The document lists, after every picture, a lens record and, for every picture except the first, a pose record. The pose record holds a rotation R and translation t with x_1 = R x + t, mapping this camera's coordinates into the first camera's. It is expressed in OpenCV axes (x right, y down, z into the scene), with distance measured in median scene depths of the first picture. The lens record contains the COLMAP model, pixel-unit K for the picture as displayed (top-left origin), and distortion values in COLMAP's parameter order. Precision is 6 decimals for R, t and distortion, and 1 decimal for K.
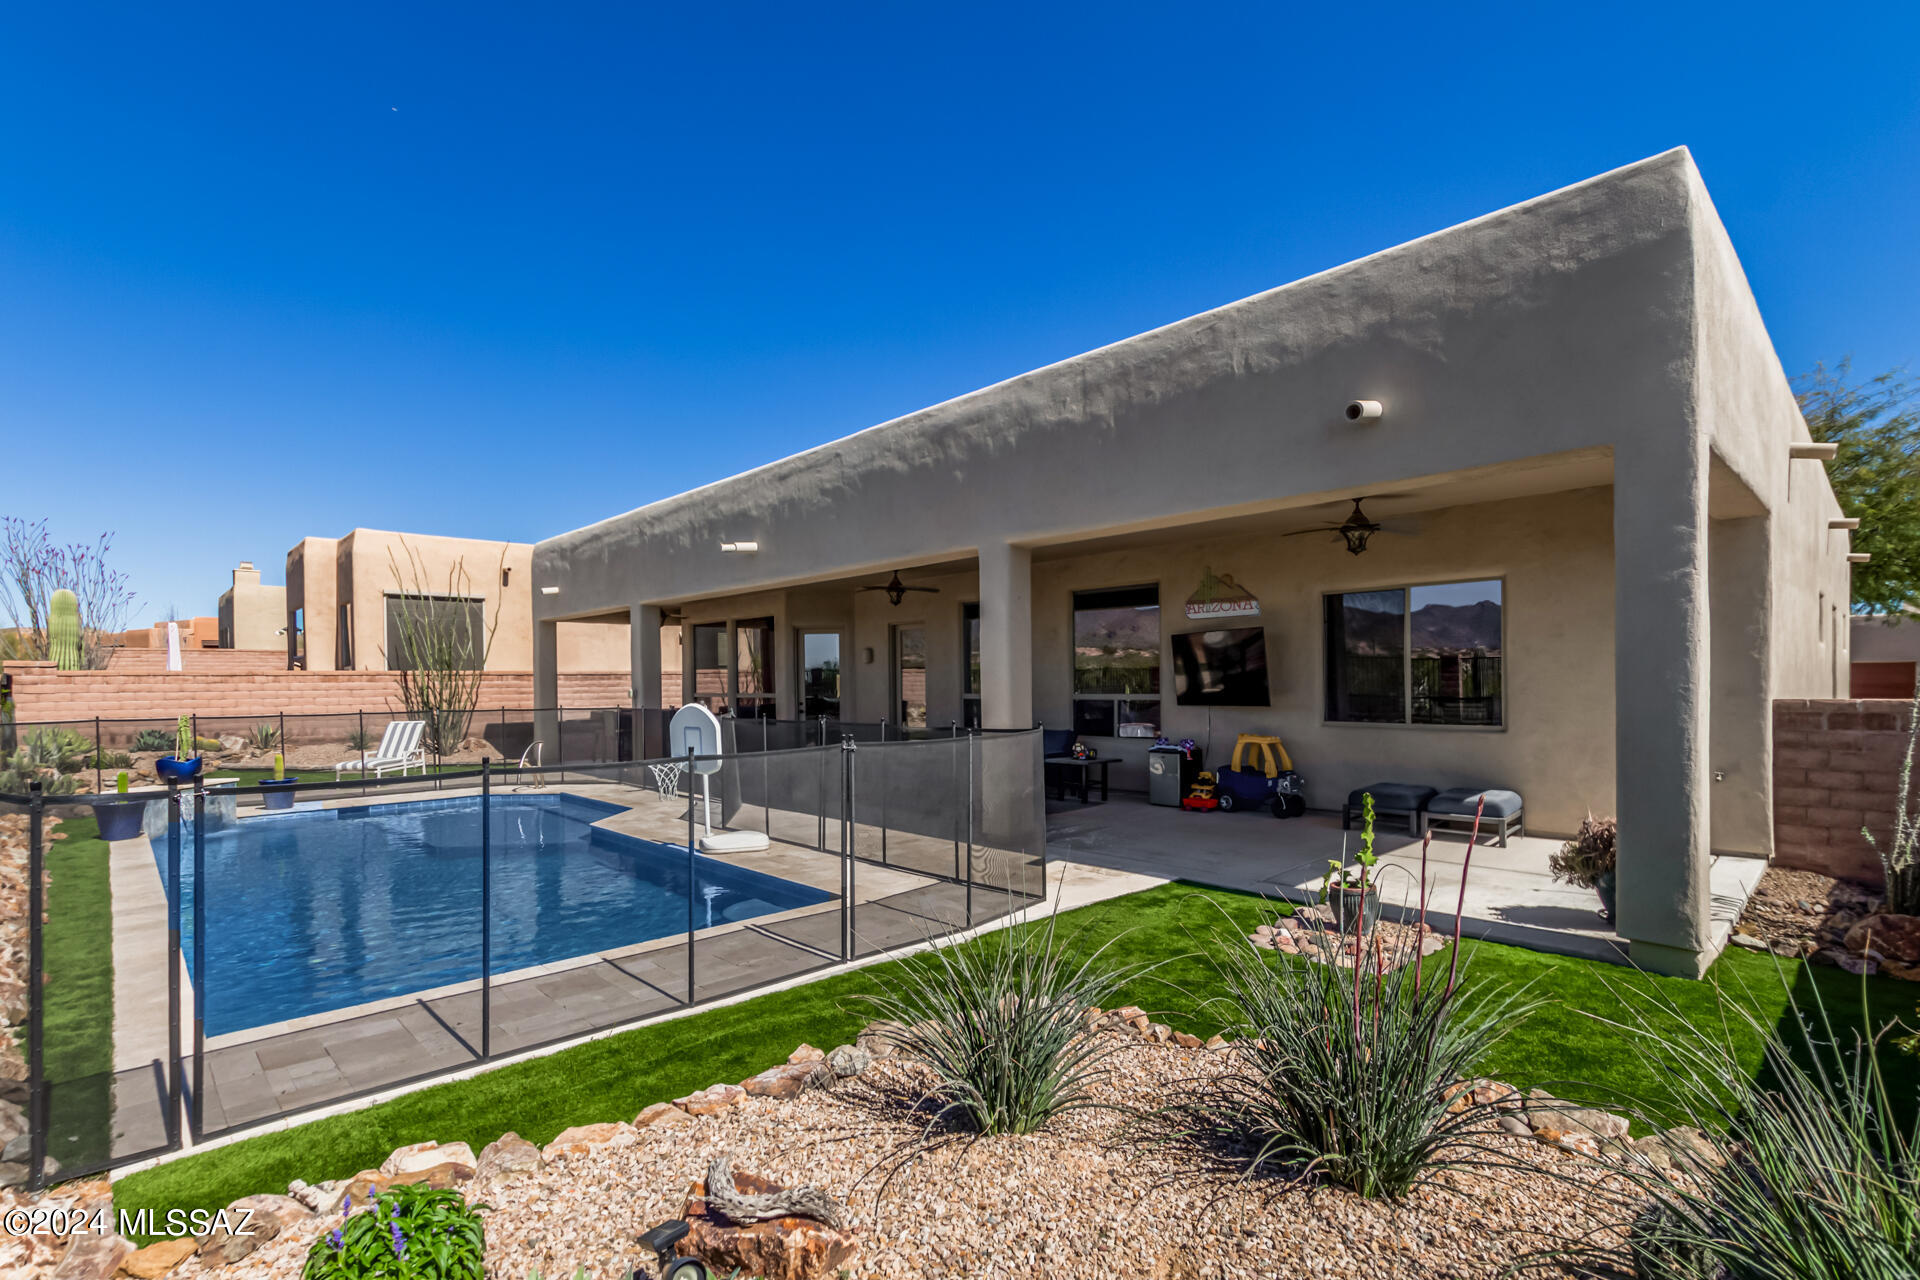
lens RADIAL K [[902.3, 0, 965.0], [0, 902.3, 678.5], [0, 0, 1]] dist [0.009444, -0.000128]
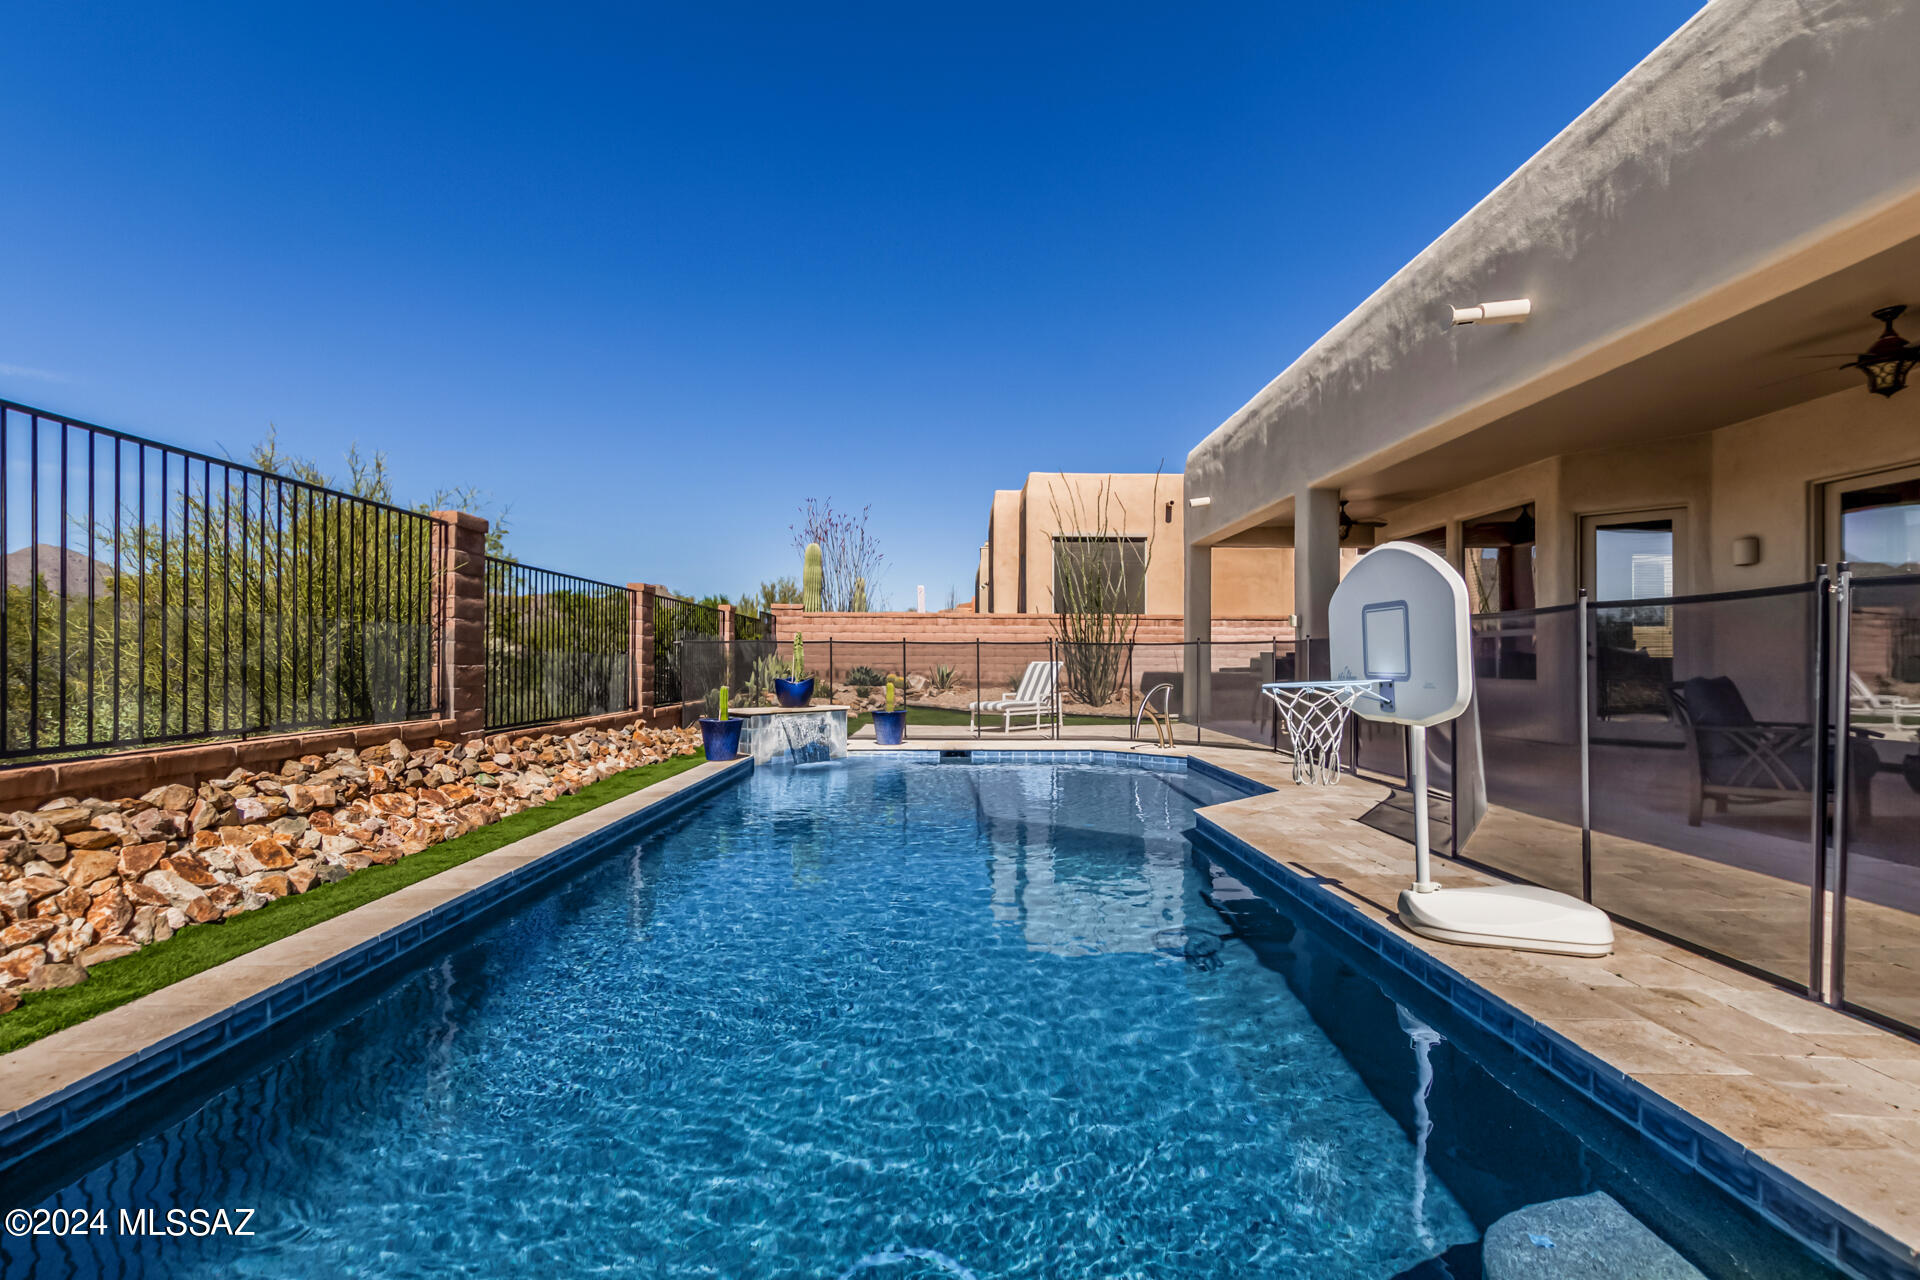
lens RADIAL K [[889.5, 0, 961.4], [0, 889.5, 651.5], [0, 0, 1]] dist [0.018522, -0.000142]
pose [[0.736943, 0.007294, -0.675916, -0.091033], [-0.010945, 0.999939, -0.001142, 0.039676], [0.675867, 0.008240, 0.736978, 0.307055]]
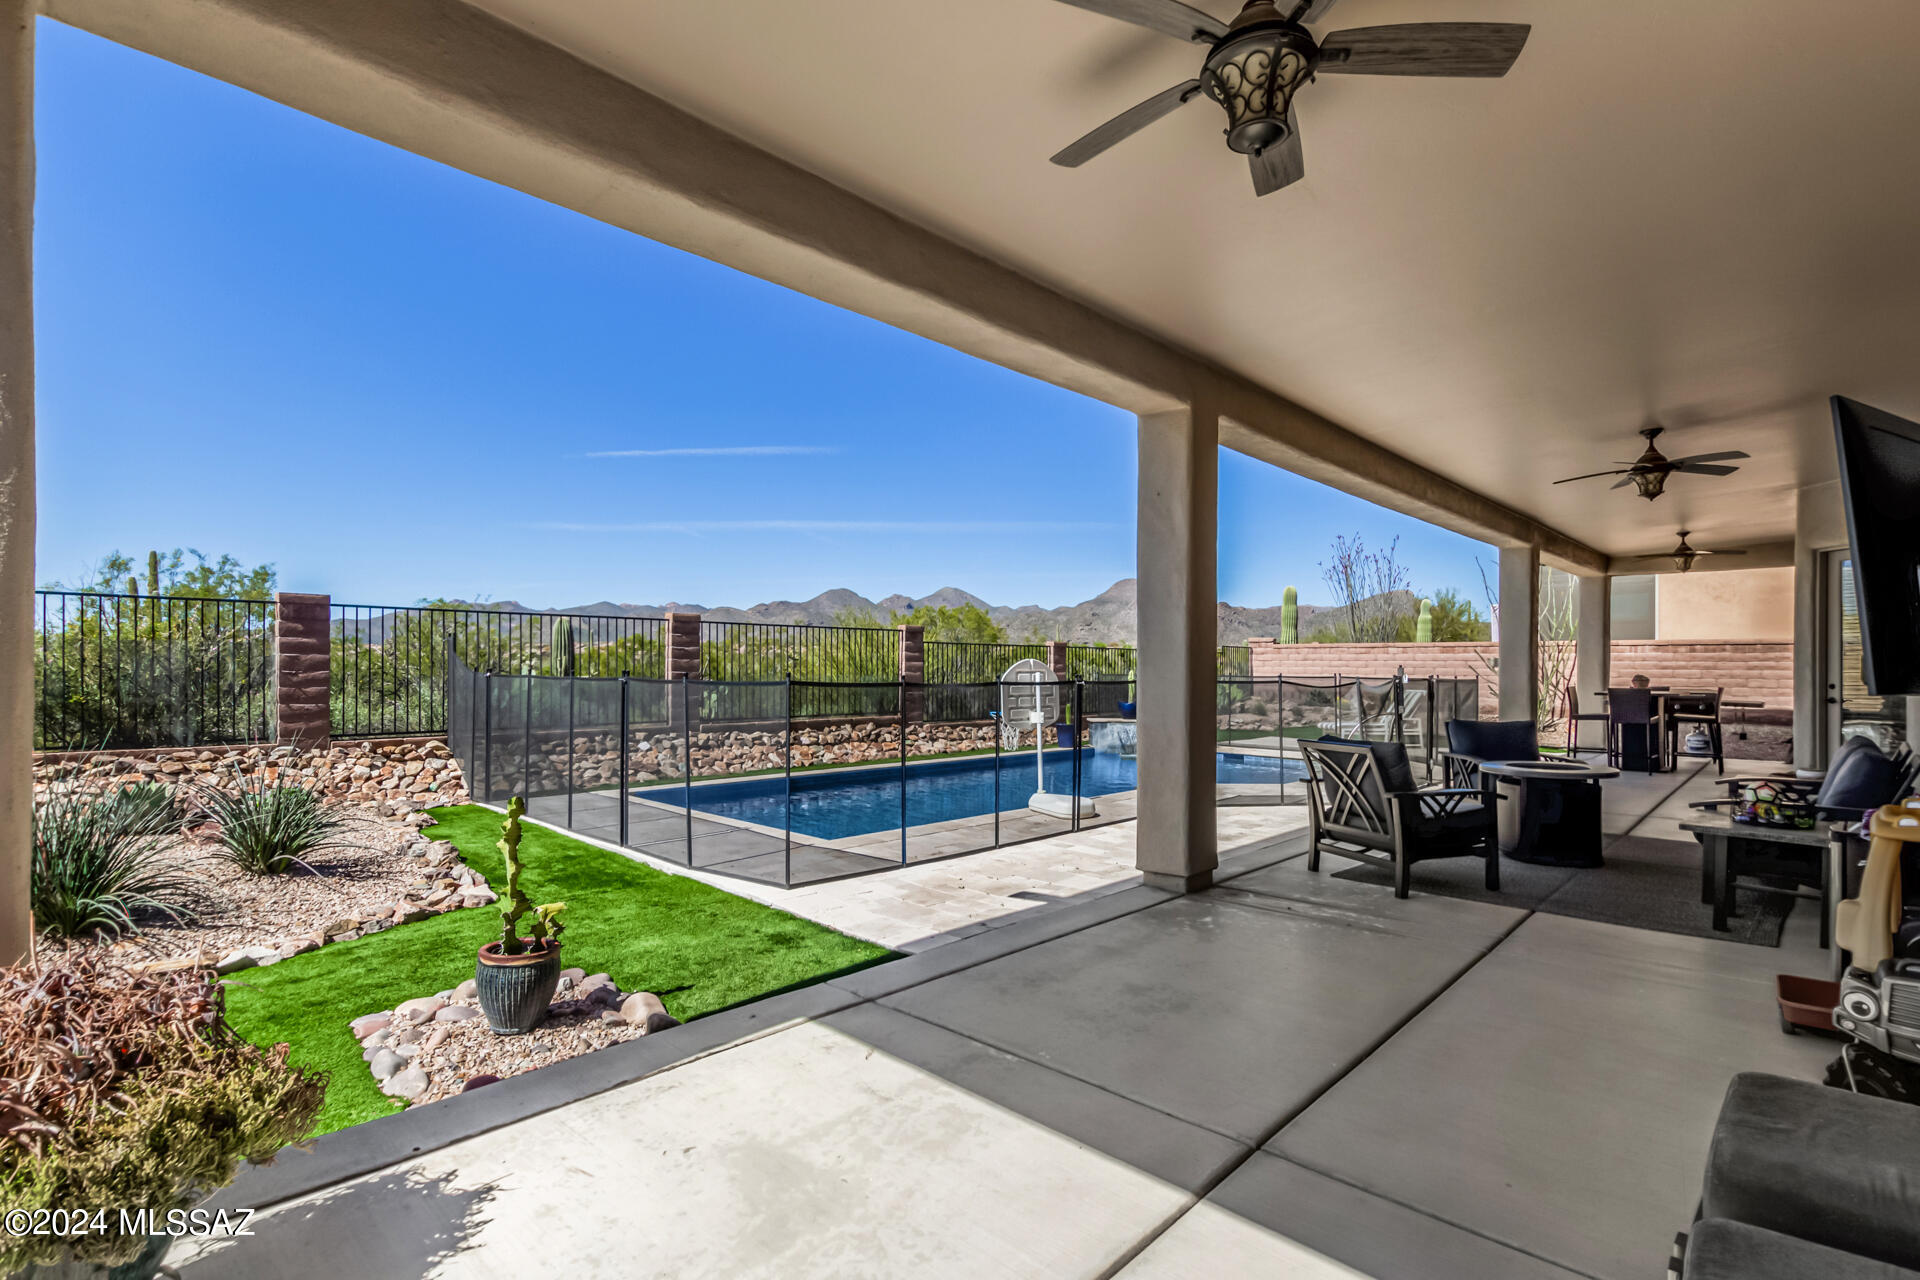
lens RADIAL K [[902.3, 0, 965.0], [0, 902.3, 678.5], [0, 0, 1]] dist [0.009444, -0.000128]
pose [[0.055300, 0.023402, -0.998196, 0.365463], [-0.004803, 0.999720, 0.023172, 0.013739], [0.998458, 0.003513, 0.055397, 0.449134]]
